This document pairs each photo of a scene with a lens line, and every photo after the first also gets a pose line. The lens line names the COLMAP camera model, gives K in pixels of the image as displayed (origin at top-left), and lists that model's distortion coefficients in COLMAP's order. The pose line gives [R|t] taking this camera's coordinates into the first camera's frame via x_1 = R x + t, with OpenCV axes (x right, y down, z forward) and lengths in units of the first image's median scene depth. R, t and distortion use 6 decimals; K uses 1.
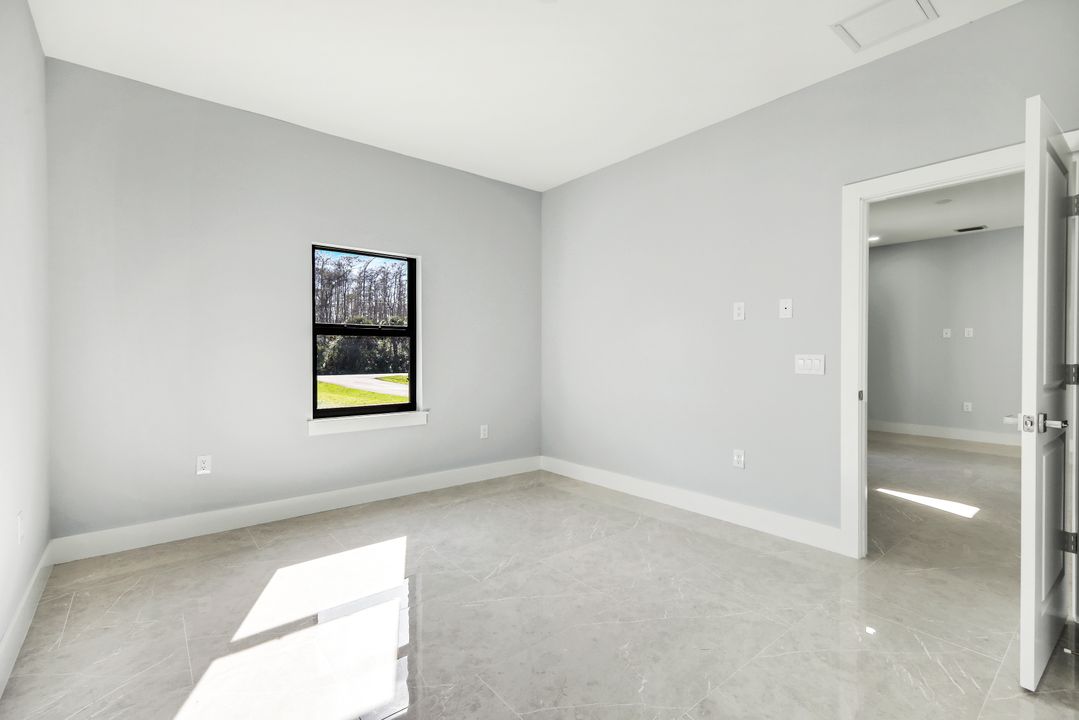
lens RADIAL K [[488.1, 0, 551.1], [0, 488.1, 368.1], [0, 0, 1]] dist [0.002868, 0.000549]
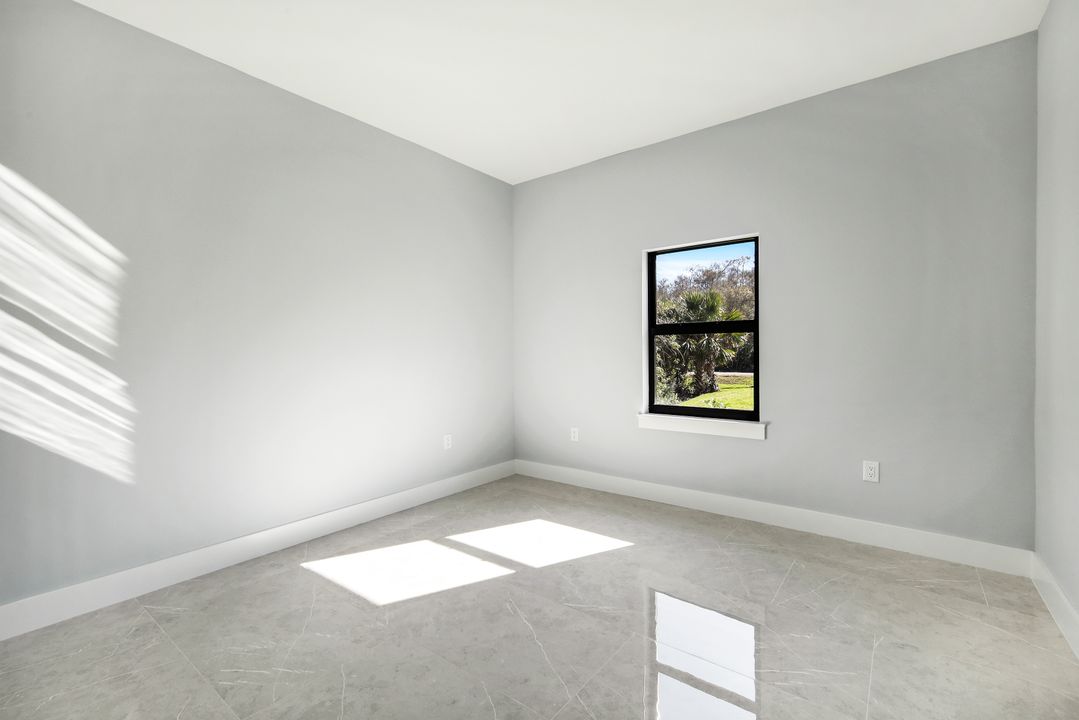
lens RADIAL K [[488.1, 0, 537.6], [0, 488.1, 353.9], [0, 0, 1]] dist [0.002868, 0.000549]
pose [[0.206638, 0.009139, -0.978375, 0.575963], [-0.026898, 0.999631, 0.003657, -0.024503], [0.978048, 0.025561, 0.206808, 0.593128]]
